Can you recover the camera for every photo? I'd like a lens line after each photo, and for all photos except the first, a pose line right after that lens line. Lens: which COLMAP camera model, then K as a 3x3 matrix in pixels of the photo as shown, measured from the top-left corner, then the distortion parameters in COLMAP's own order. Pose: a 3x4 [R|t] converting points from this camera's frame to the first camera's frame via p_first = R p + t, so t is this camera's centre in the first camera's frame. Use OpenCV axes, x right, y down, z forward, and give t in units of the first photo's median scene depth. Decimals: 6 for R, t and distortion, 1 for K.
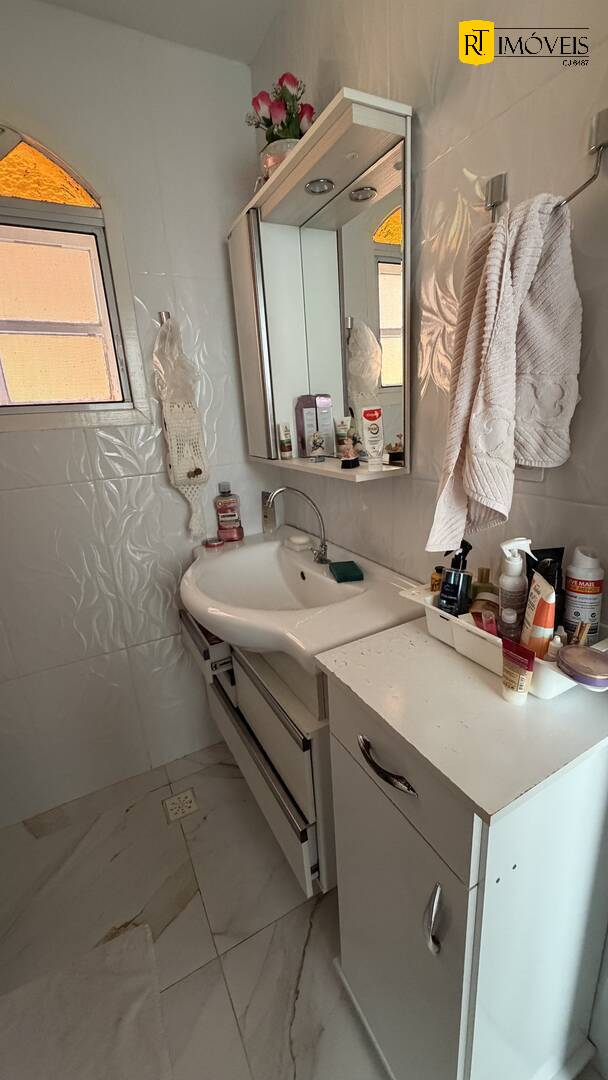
lens RADIAL K [[431.7, 0, 301.4], [0, 431.7, 536.3], [0, 0, 1]] dist [-0.001242, -0.000359]
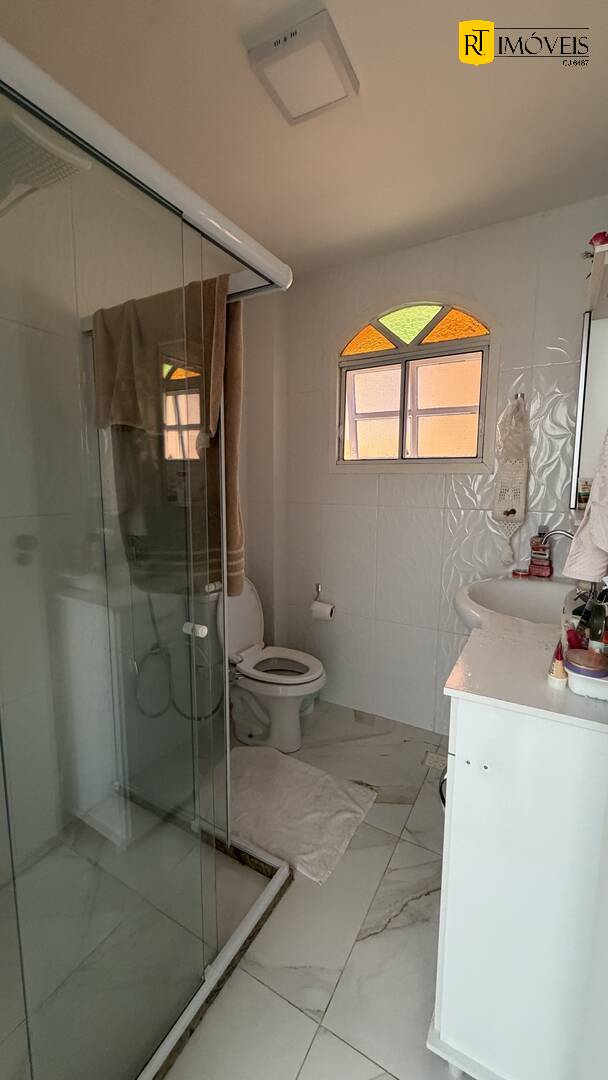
lens RADIAL K [[431.7, 0, 304.0], [0, 431.7, 537.6], [0, 0, 1]] dist [-0.001242, -0.000359]
pose [[0.535722, 0.178134, -0.825391, 0.499117], [-0.273684, 0.961357, 0.029842, 0.055771], [0.798811, 0.209909, 0.563772, -0.202534]]
